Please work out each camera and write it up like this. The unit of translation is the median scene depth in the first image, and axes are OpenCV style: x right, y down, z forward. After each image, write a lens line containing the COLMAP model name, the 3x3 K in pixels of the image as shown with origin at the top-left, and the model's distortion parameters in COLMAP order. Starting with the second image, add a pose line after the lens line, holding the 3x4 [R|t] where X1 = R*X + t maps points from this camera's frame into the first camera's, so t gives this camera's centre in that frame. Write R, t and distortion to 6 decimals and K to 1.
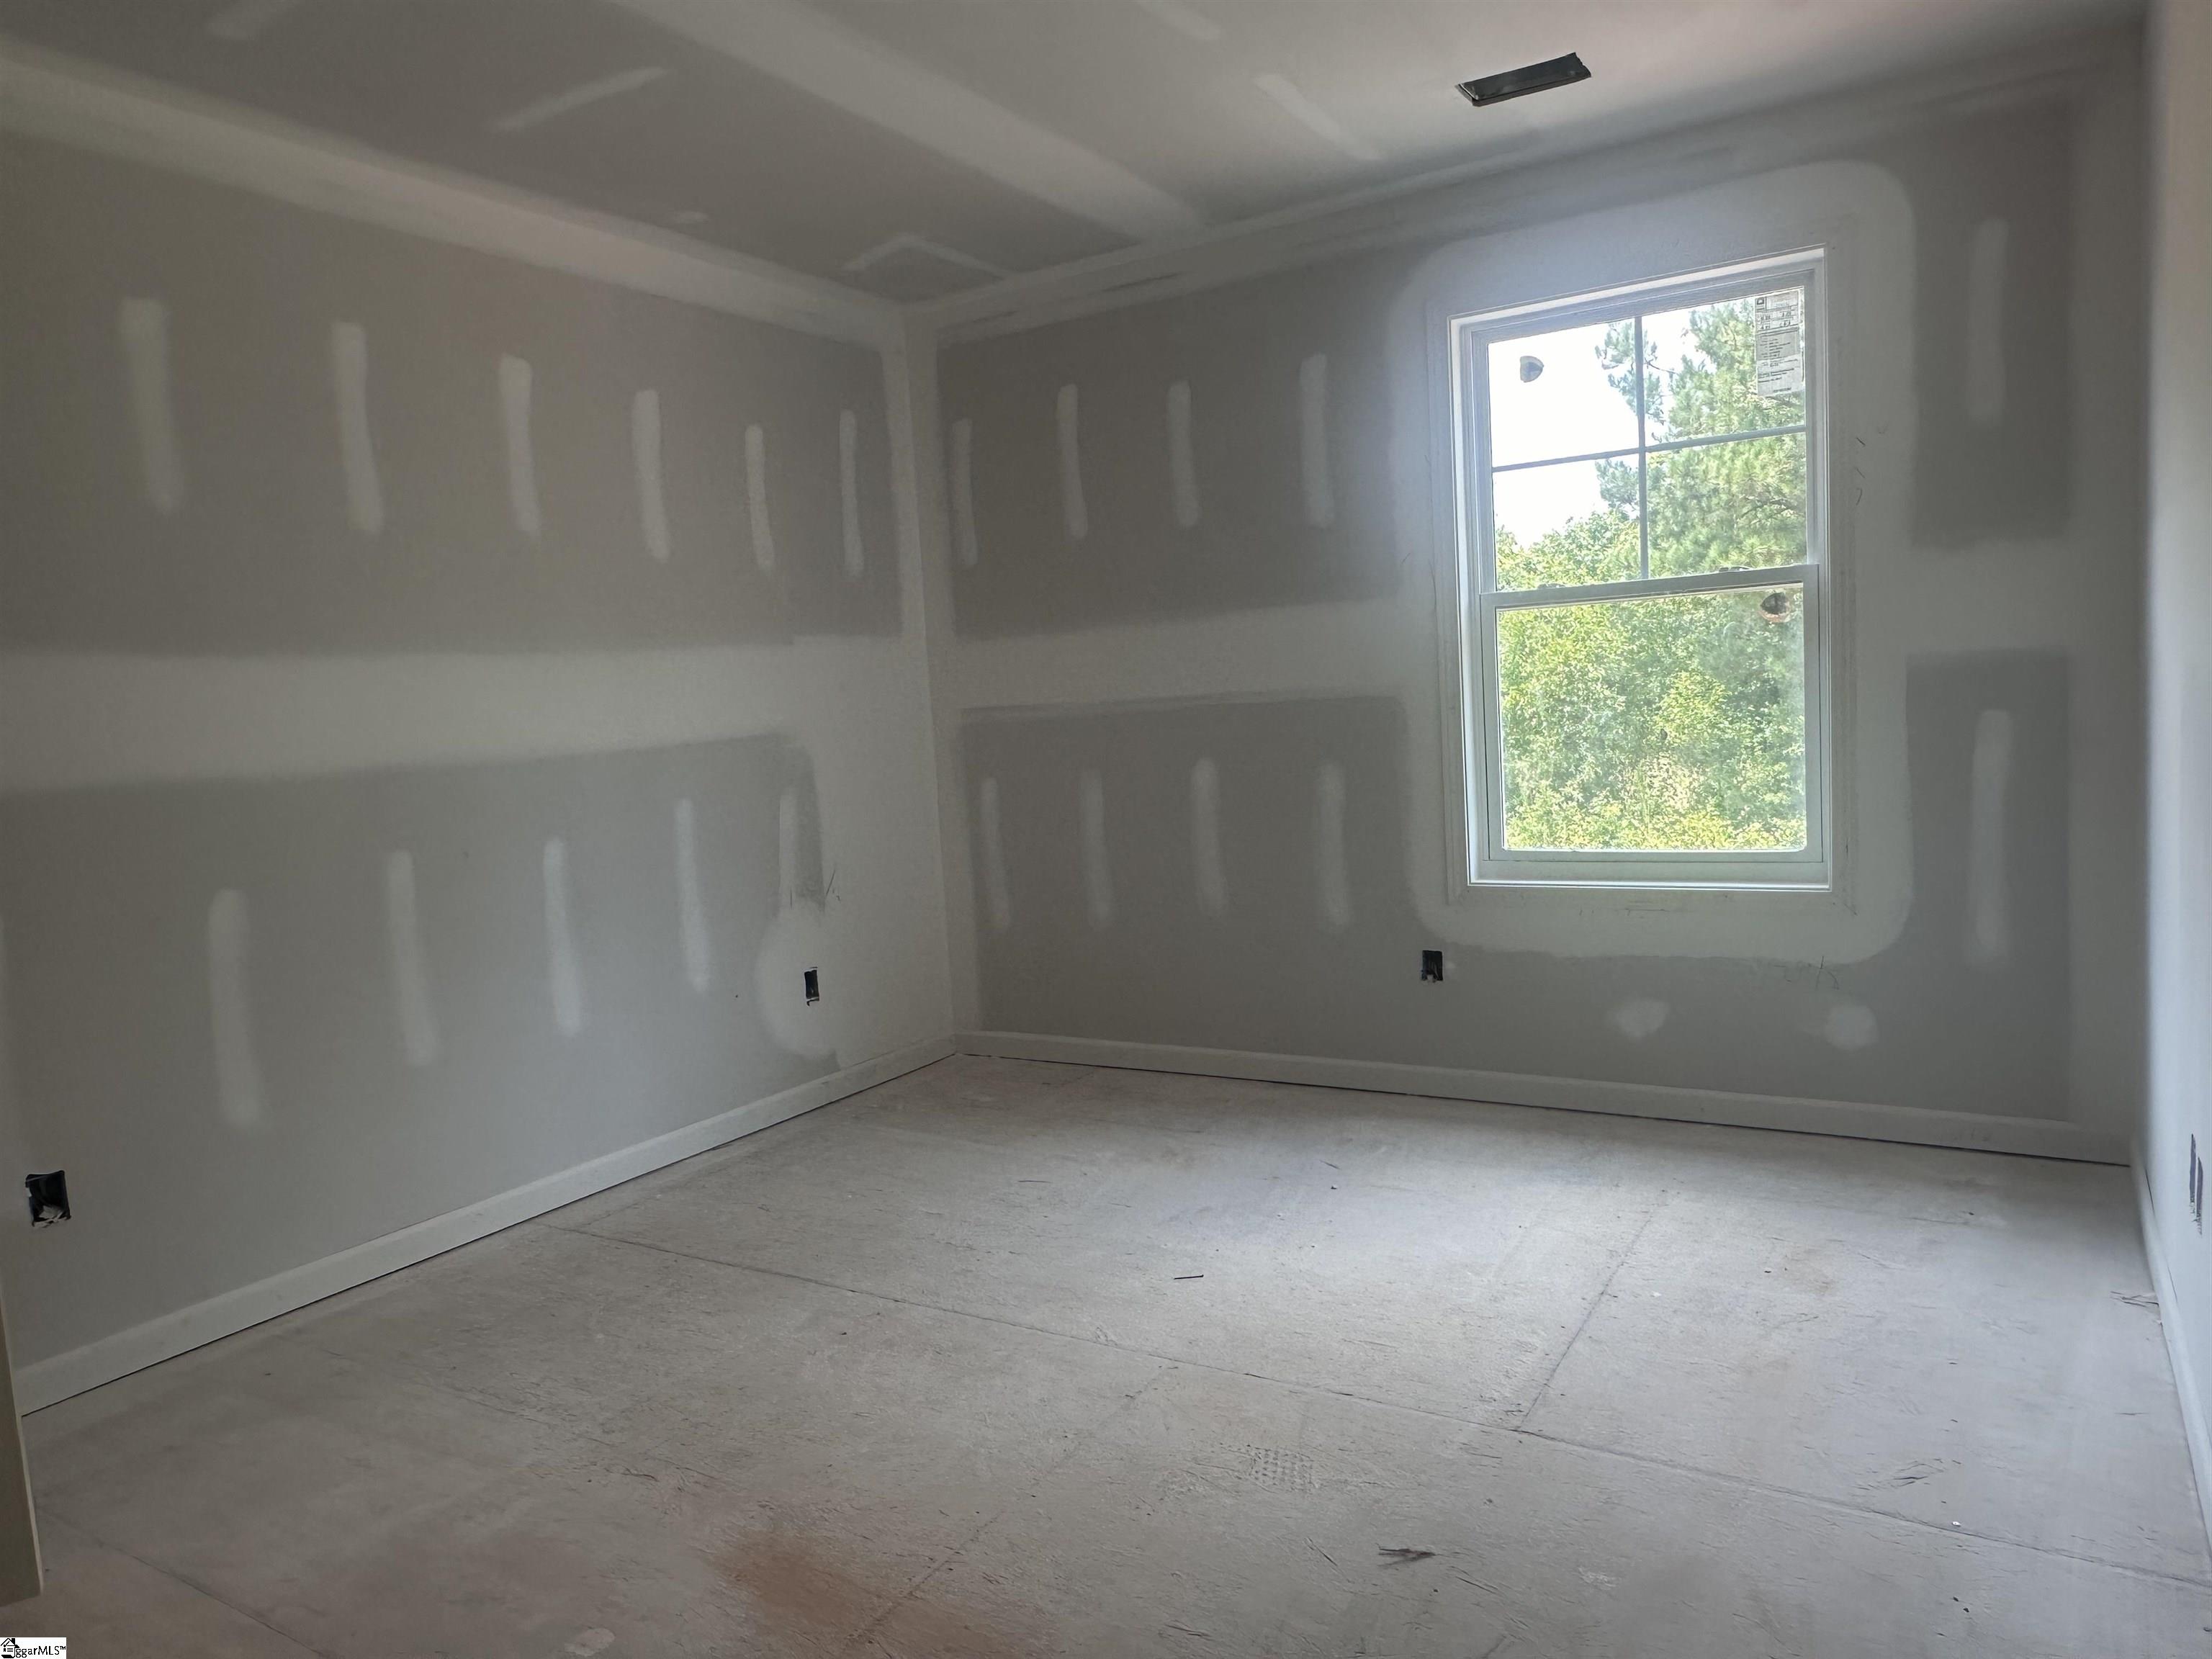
lens RADIAL K [[1470.2, 0, 1094.8], [0, 1470.2, 846.1], [0, 0, 1]] dist [-0.004398, 0.004698]
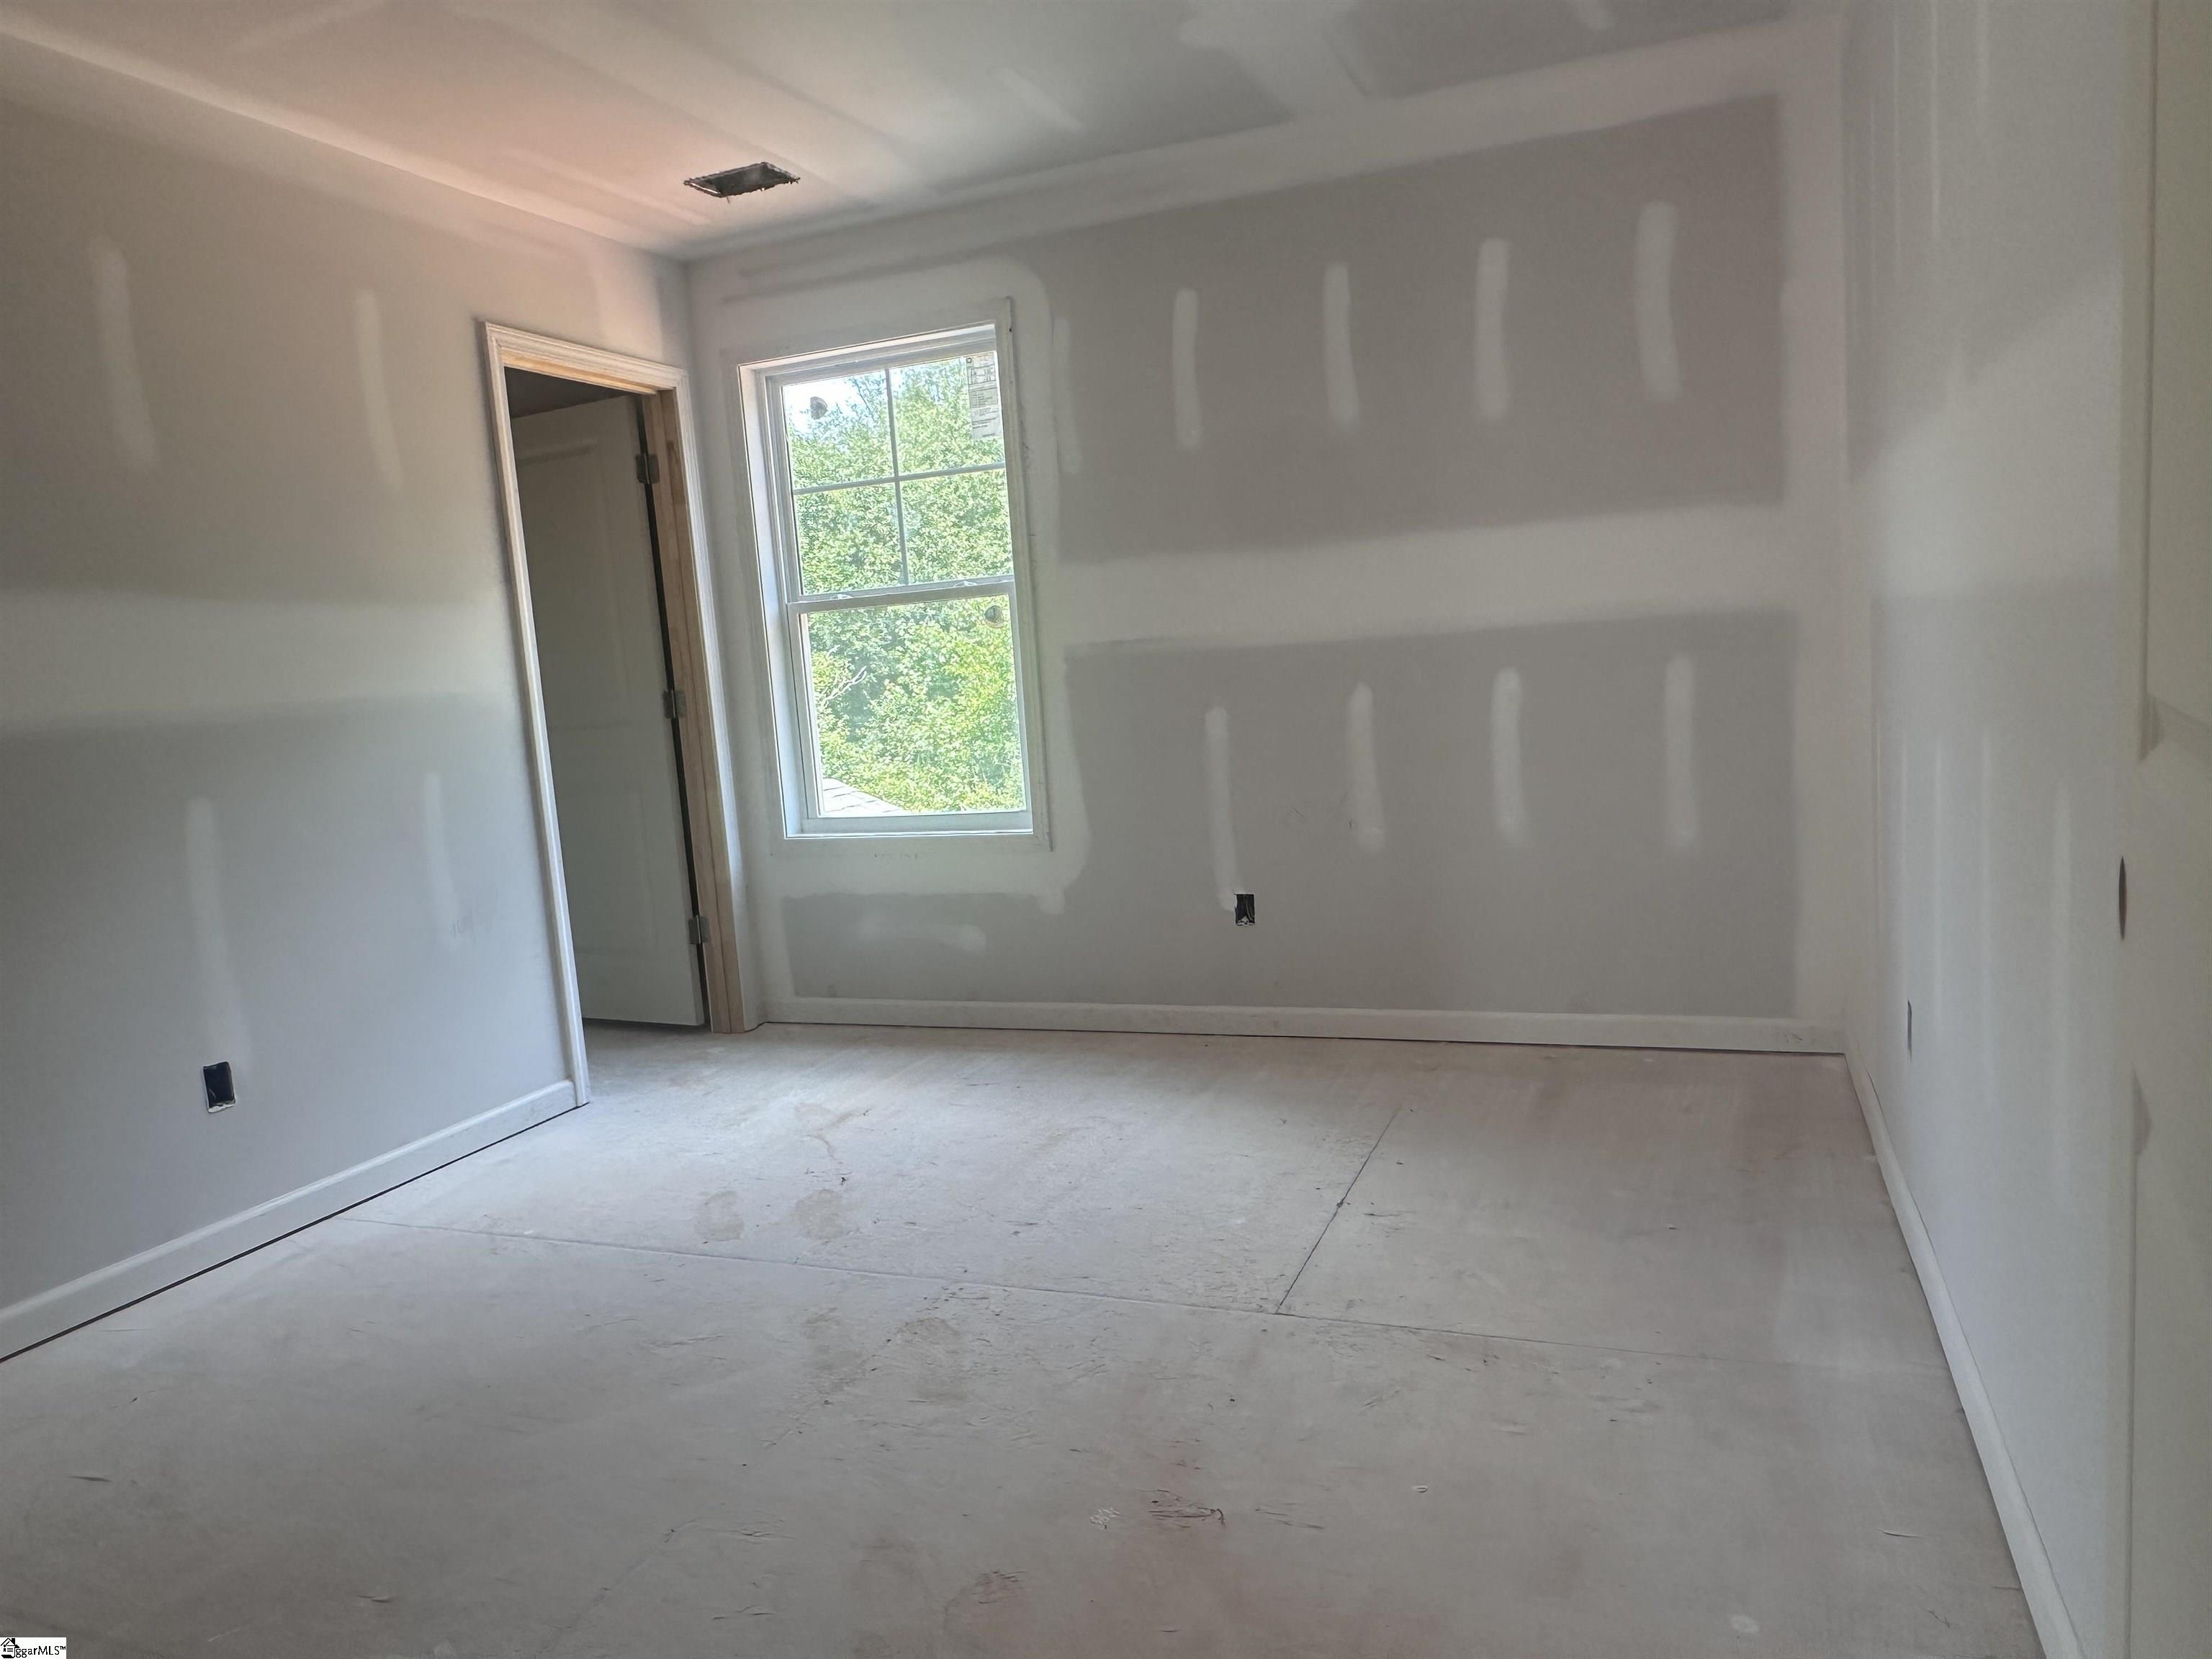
lens RADIAL K [[1470.2, 0, 1100.9], [0, 1470.2, 828.8], [0, 0, 1]] dist [-0.004398, 0.004698]
pose [[0.991263, -0.024830, 0.129544, 0.375358], [0.021898, 0.999472, 0.024009, -0.005392], [-0.130072, -0.020963, 0.991283, -0.234301]]
